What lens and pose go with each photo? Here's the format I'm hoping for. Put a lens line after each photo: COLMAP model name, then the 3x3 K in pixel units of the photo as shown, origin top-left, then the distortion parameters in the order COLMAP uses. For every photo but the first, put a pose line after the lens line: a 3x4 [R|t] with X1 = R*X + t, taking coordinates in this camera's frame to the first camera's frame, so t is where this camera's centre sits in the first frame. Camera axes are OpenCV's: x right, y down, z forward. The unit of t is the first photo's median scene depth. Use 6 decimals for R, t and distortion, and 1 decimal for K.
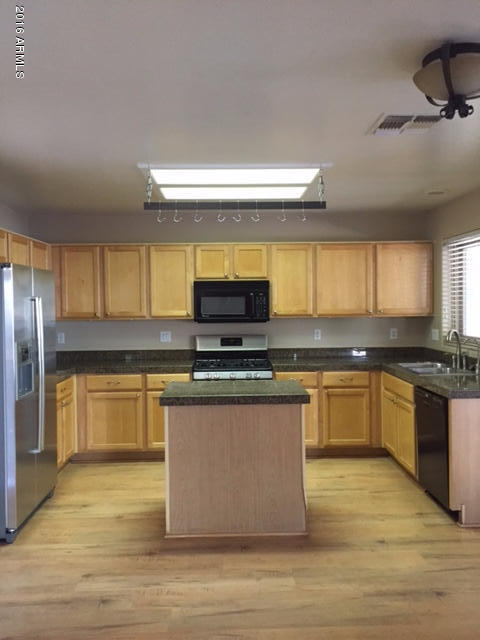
lens RADIAL K [[548.0, 0, 240.9], [0, 548.0, 315.3], [0, 0, 1]] dist [0.016138, 0.003400]
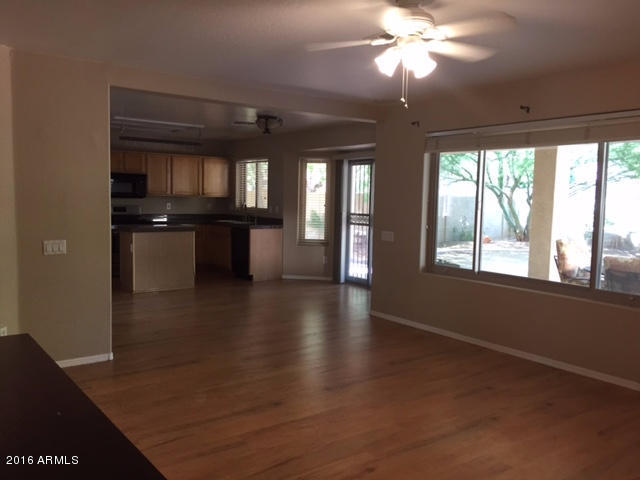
lens RADIAL K [[548.0, 0, 319.3], [0, 548.0, 240.0], [0, 0, 1]] dist [0.016138, 0.003400]
pose [[0.824005, -0.017134, 0.566324, -0.492752], [-0.019892, 0.998052, 0.059139, 0.031935], [-0.566234, -0.059996, 0.822058, -0.776538]]
